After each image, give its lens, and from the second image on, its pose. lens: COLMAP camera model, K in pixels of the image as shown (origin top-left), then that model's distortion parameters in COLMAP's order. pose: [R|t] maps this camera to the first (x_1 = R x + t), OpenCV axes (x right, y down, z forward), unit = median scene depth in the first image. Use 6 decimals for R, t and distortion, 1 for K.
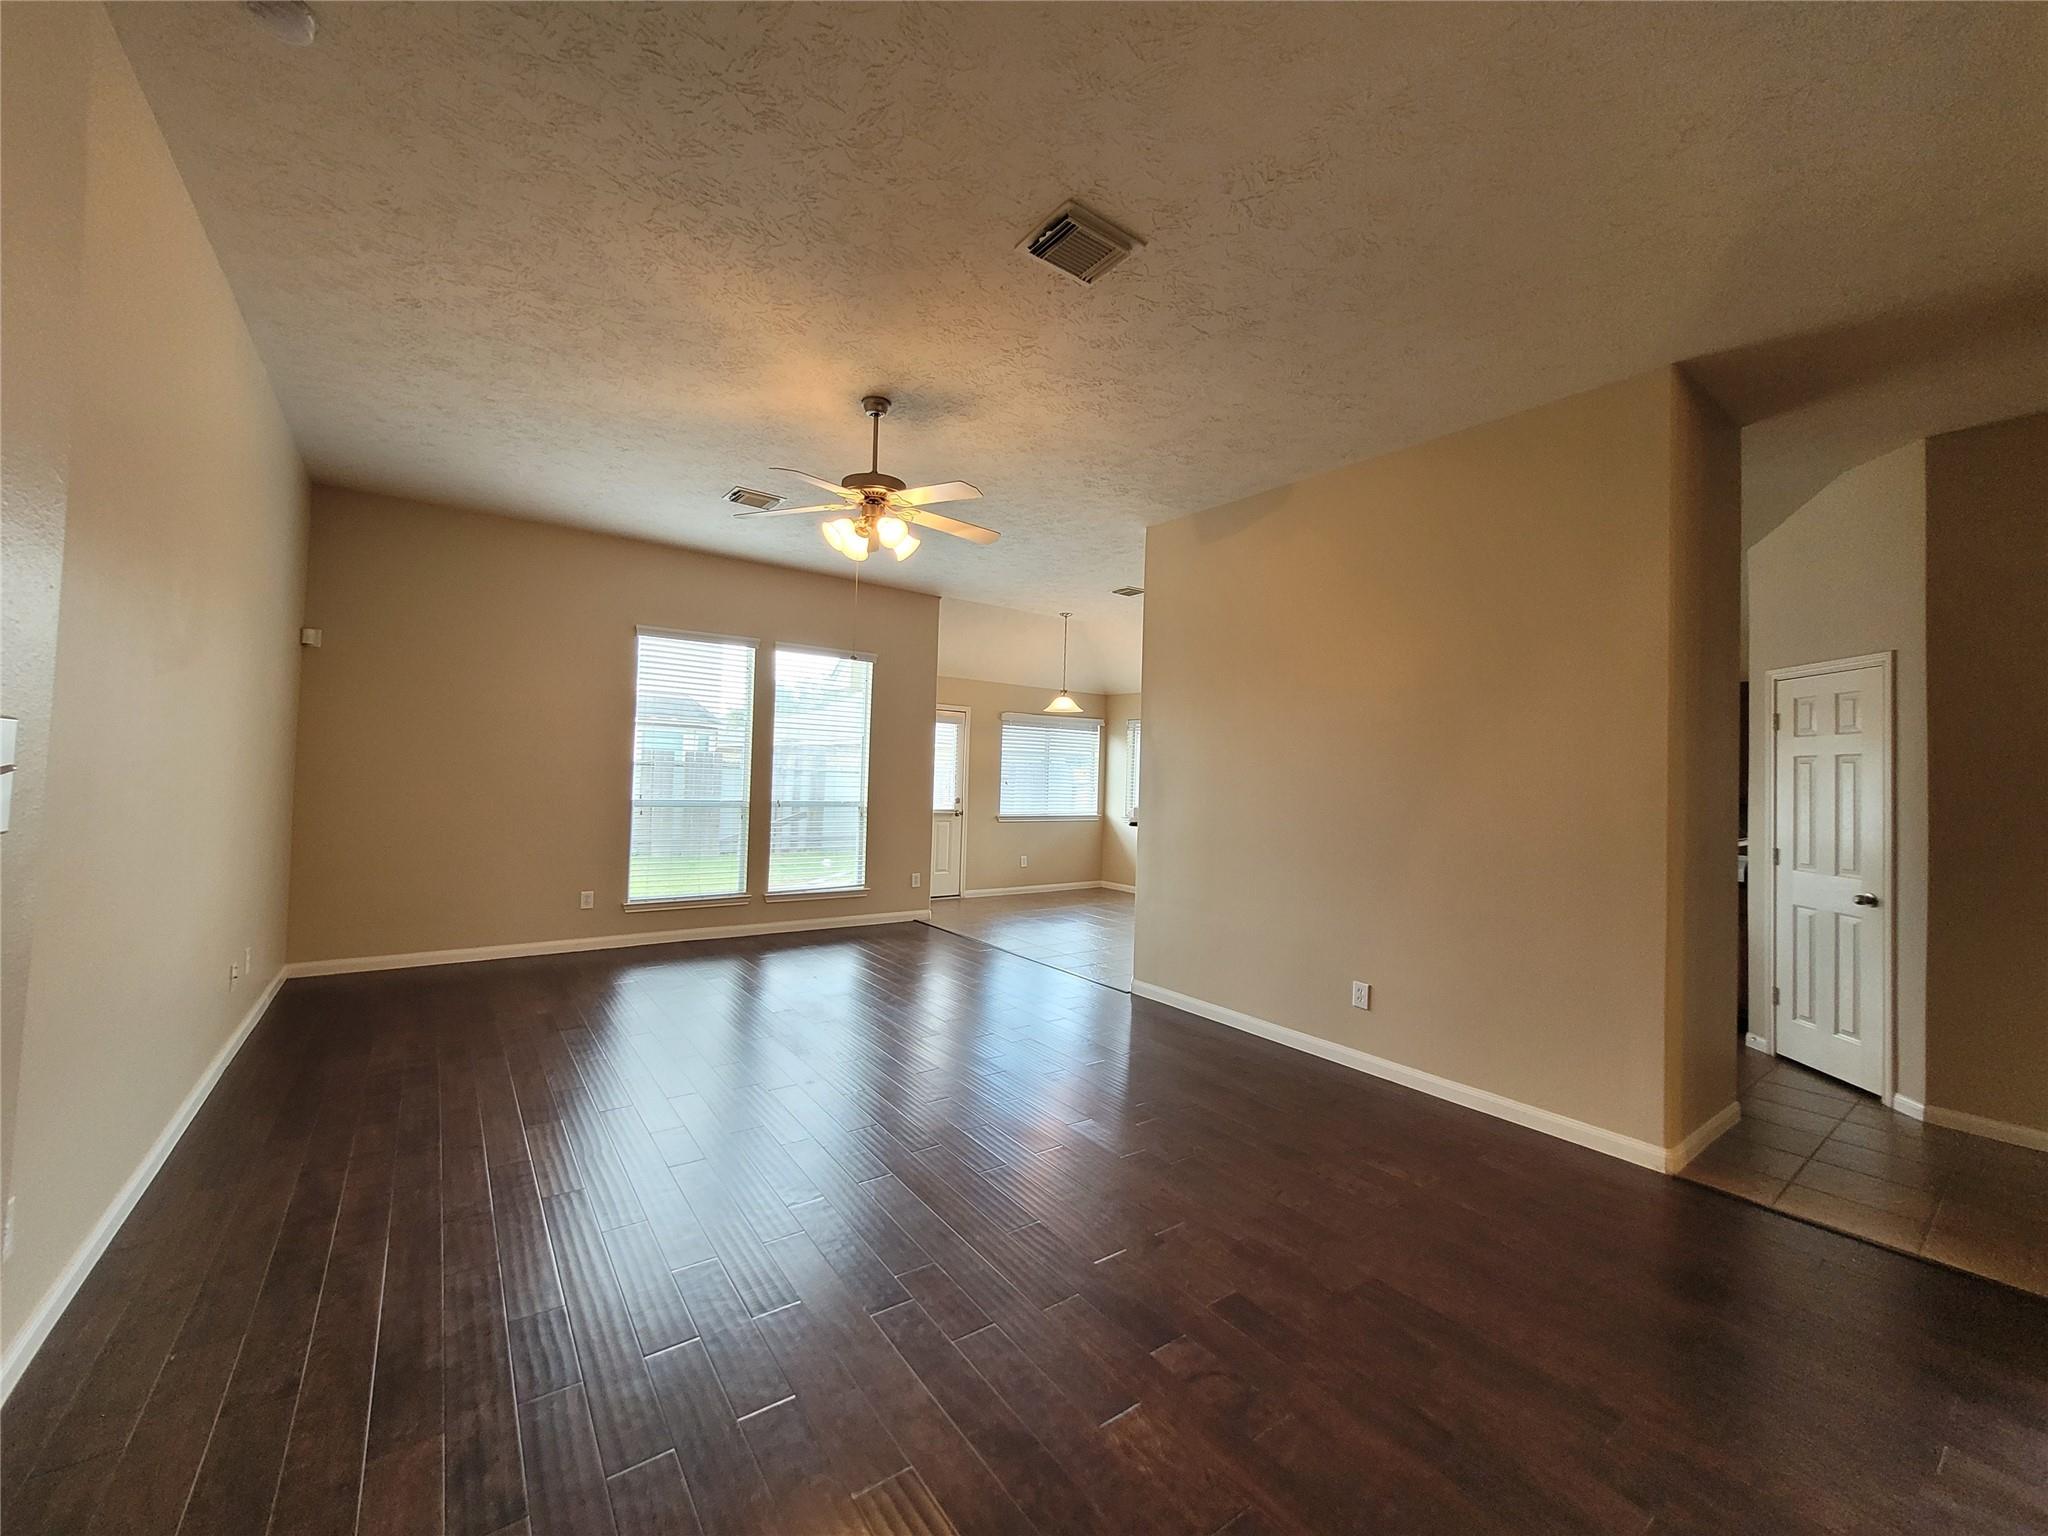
lens RADIAL K [[799.8, 0, 1013.6], [0, 799.8, 751.7], [0, 0, 1]] dist [-0.001491, 0.000956]
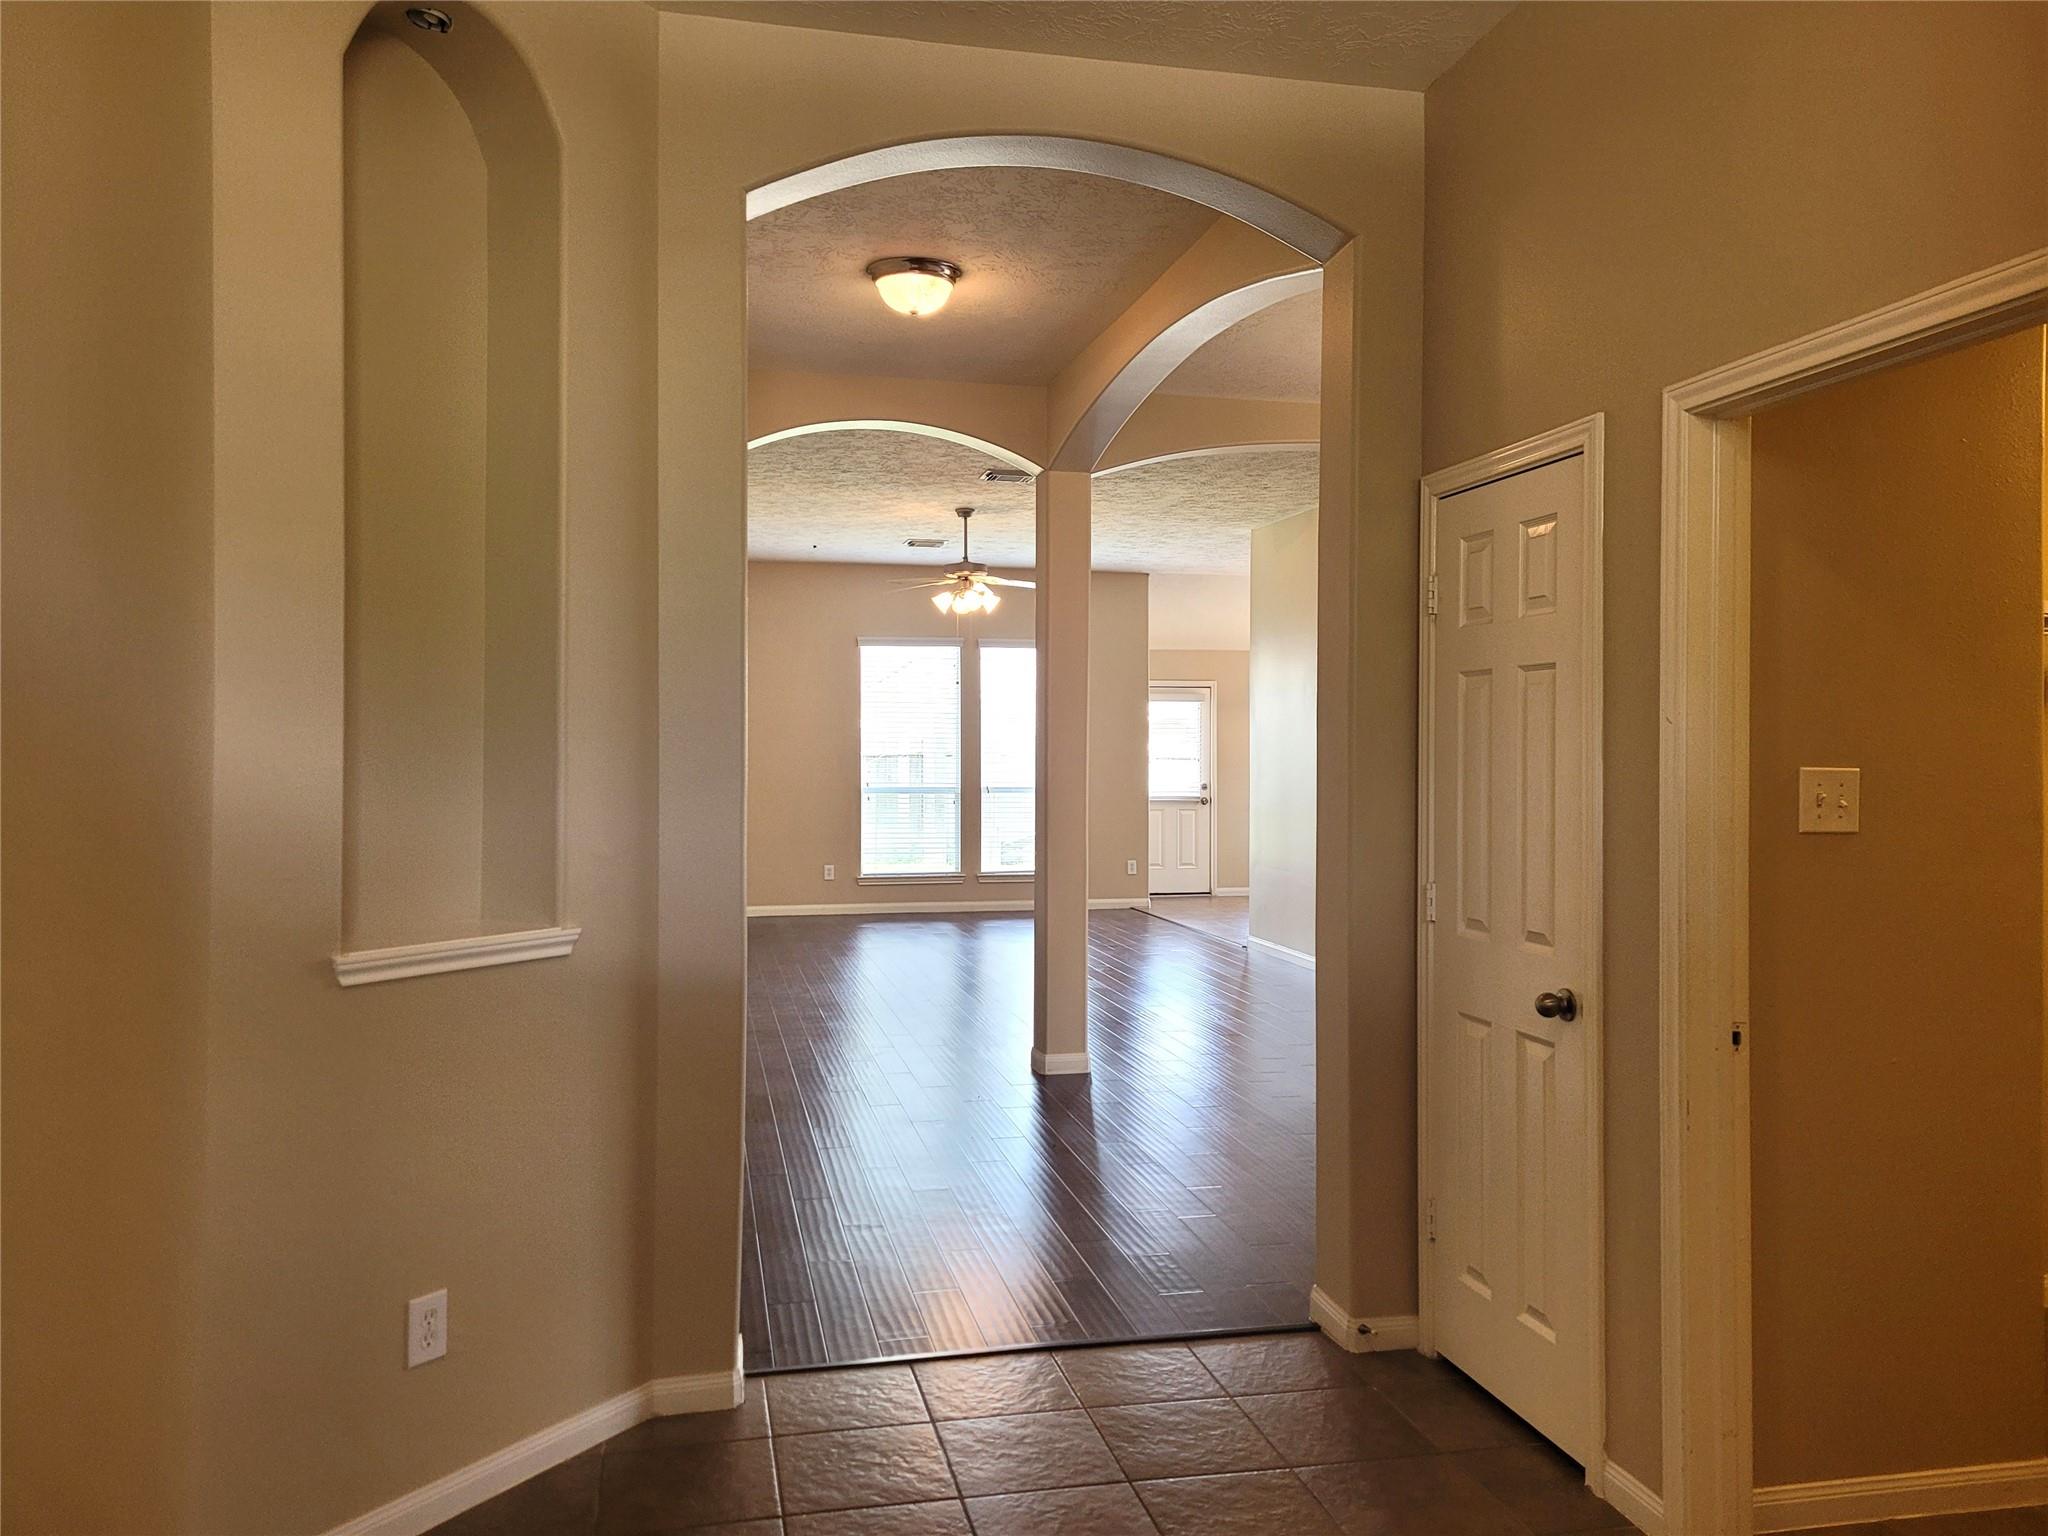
lens RADIAL K [[1526.1, 0, 1021.7], [0, 1526.1, 759.7], [0, 0, 1]] dist [0.063769, -0.017586]
pose [[0.916383, -0.024392, -0.399558, 0.586697], [0.036503, 0.999075, 0.022727, -0.020493], [0.398635, -0.035412, 0.916426, -0.882494]]
